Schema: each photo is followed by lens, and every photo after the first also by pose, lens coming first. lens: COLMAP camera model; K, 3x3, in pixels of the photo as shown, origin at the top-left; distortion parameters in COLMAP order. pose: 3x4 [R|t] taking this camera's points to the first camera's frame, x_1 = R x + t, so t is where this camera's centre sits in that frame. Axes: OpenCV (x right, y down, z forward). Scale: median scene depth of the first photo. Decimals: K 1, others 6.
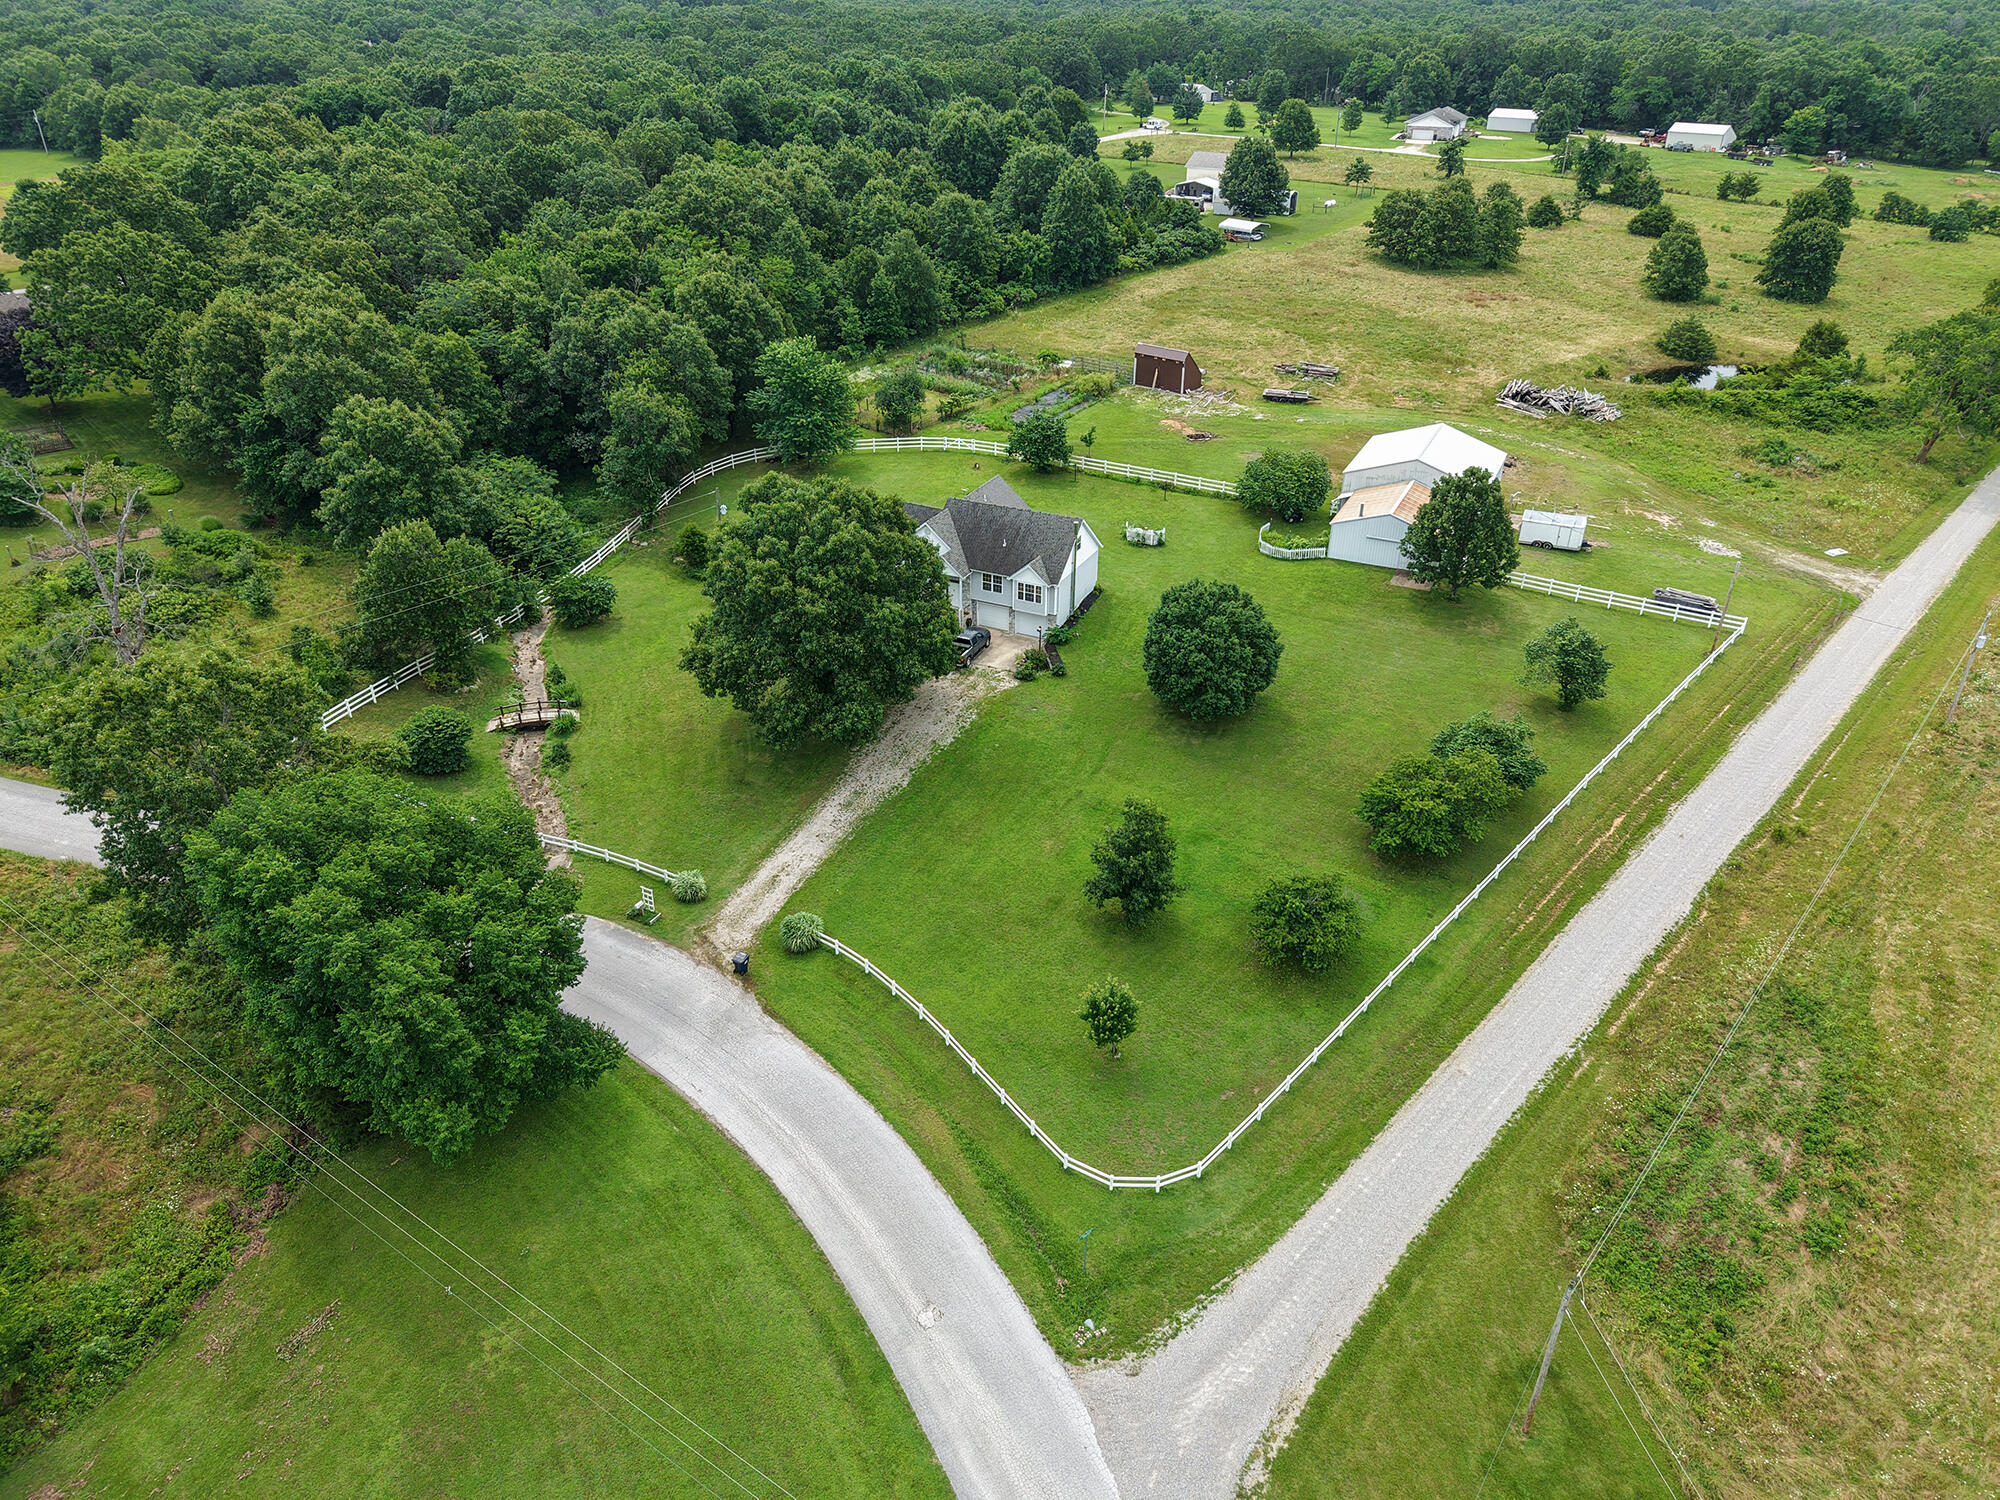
lens RADIAL K [[1345.9, 0, 1000.0], [0, 1345.9, 750.0], [0, 0, 1]] dist [0.031678, -0.024328]
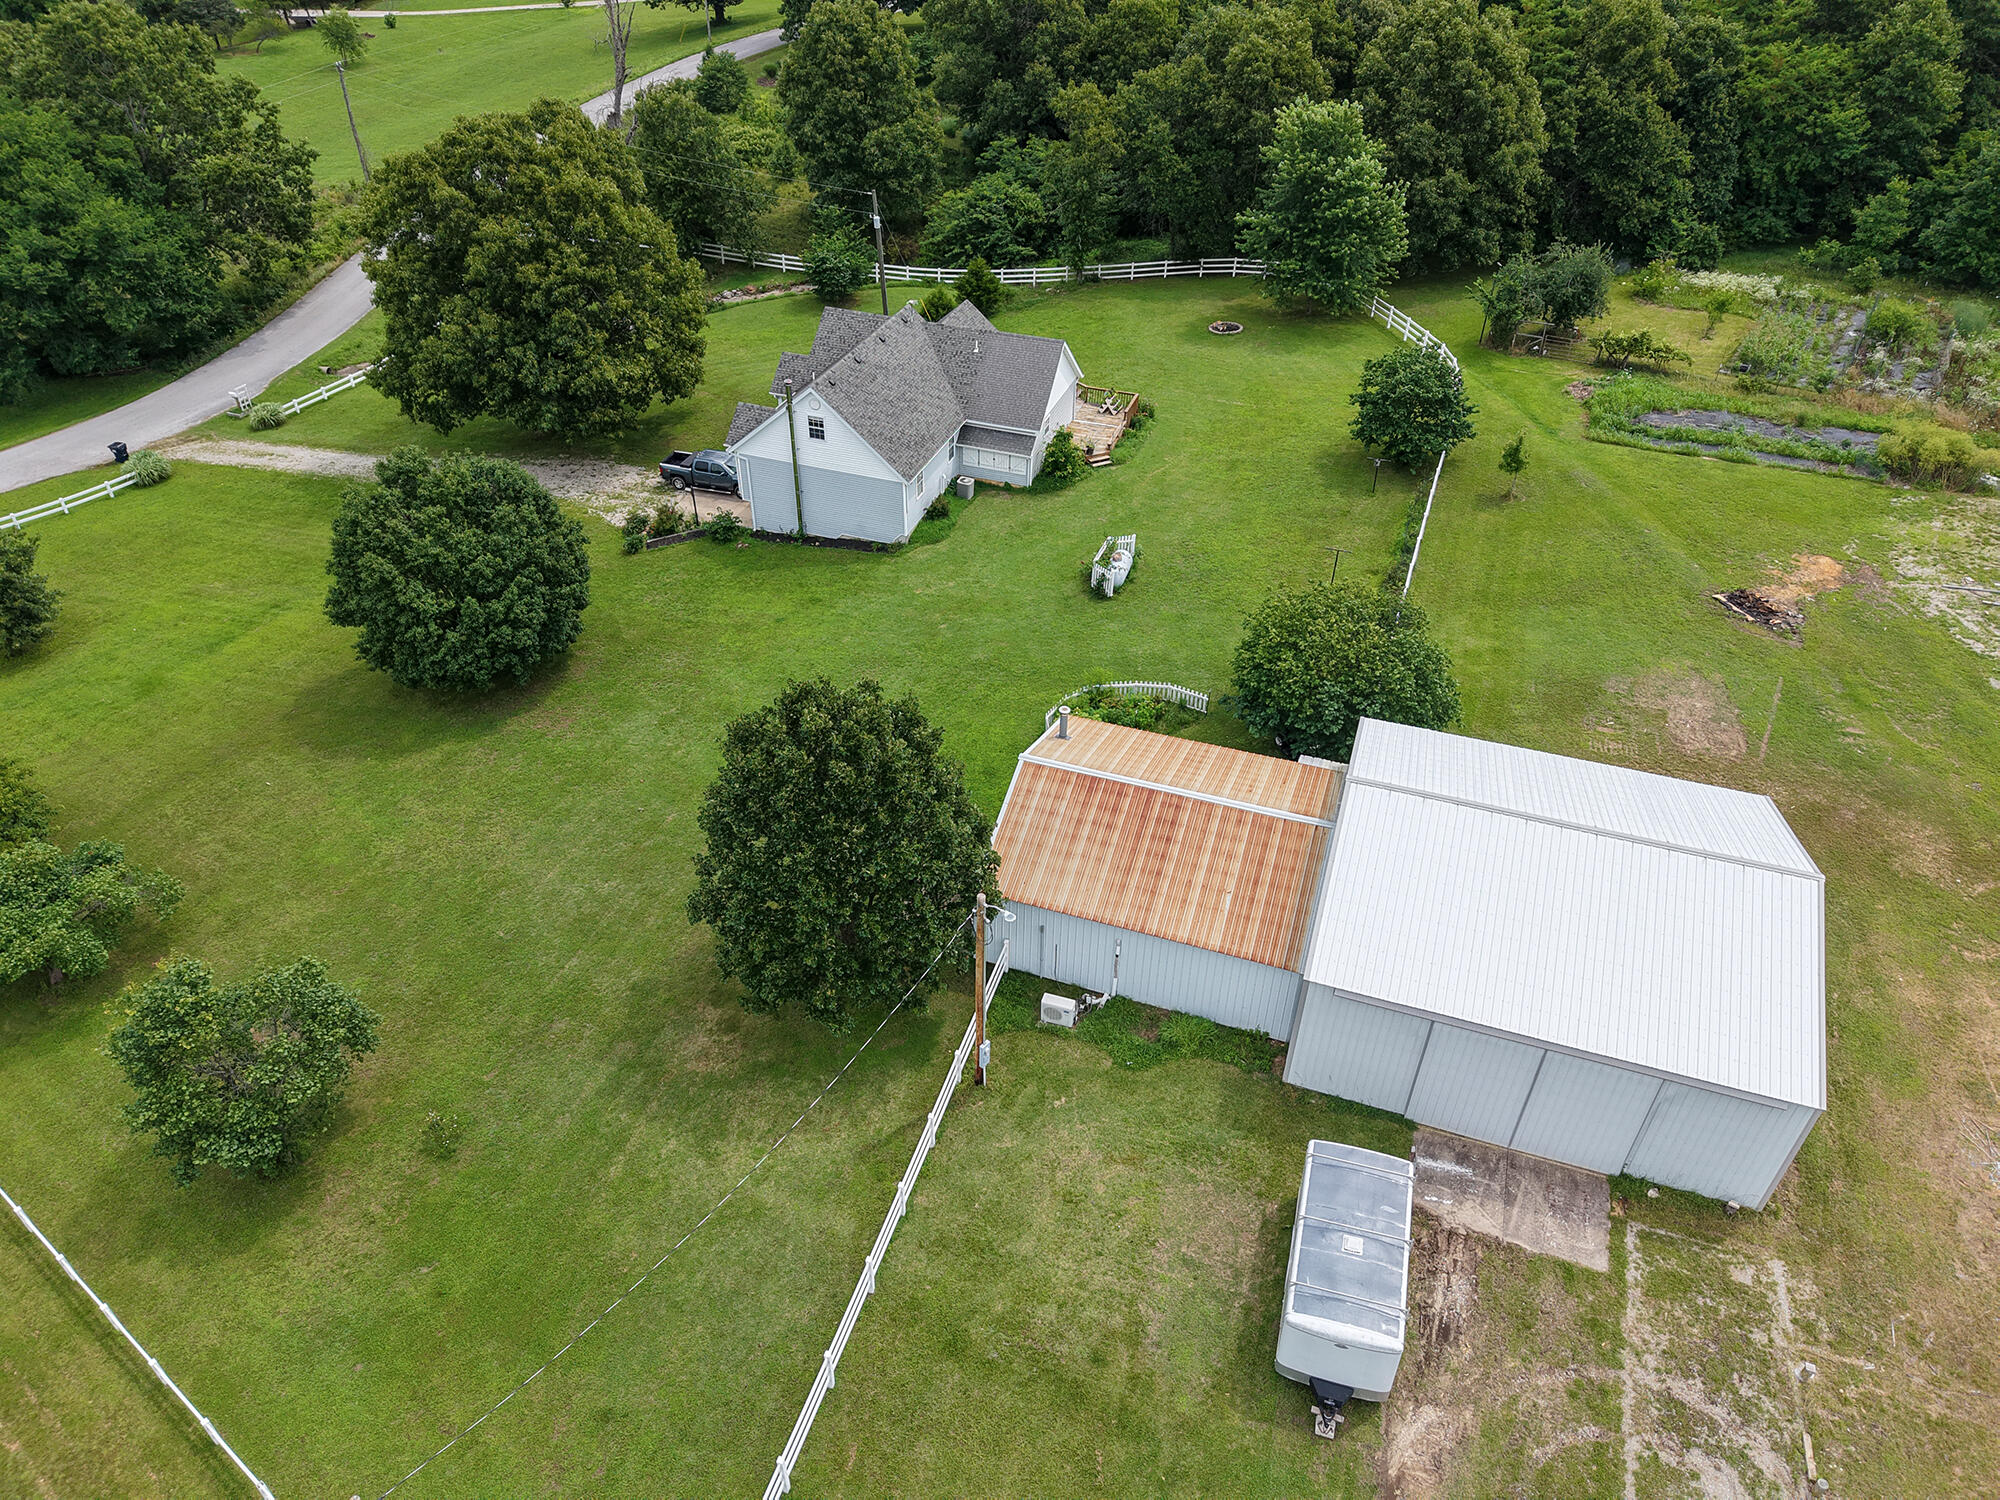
lens RADIAL K [[1345.9, 0, 1000.0], [0, 1345.9, 750.0], [0, 0, 1]] dist [0.031678, -0.024328]
pose [[0.111658, 0.597800, -0.793831, 0.902661], [-0.499854, 0.724201, 0.475057, -0.543175], [0.858882, 0.343755, 0.379676, 1.297832]]
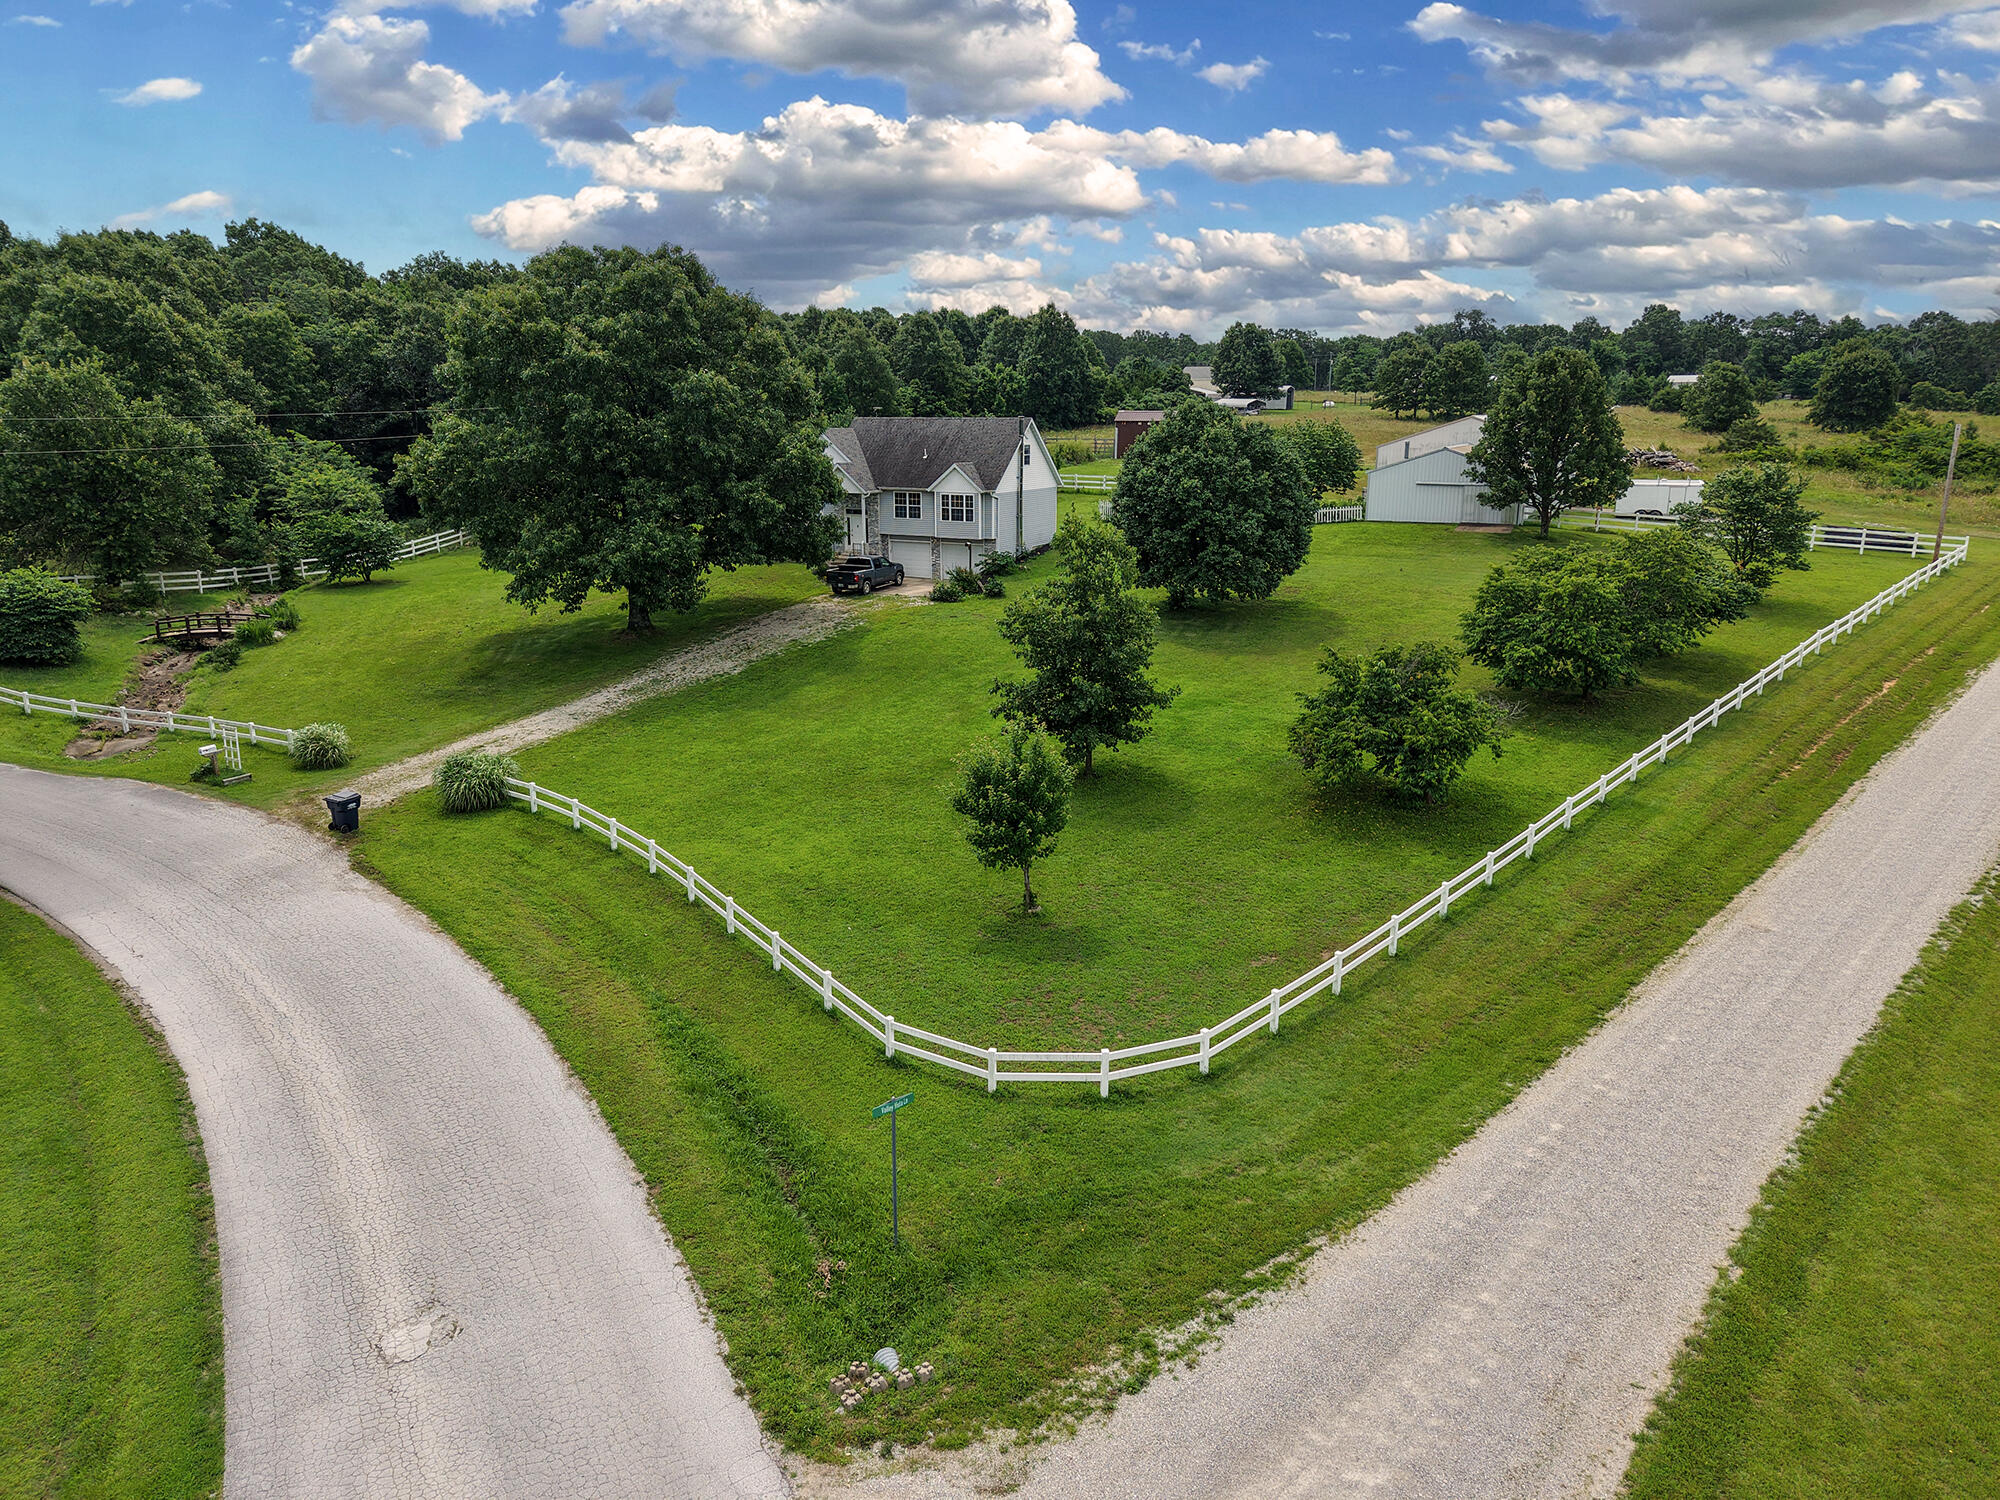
lens RADIAL K [[1345.9, 0, 1000.0], [0, 1345.9, 750.0], [0, 0, 1]] dist [0.031678, -0.024328]
pose [[0.999935, -0.002776, -0.011090, 0.075175], [-0.000194, 0.965825, -0.259197, 0.278309], [0.011430, 0.259182, 0.965761, 0.483127]]
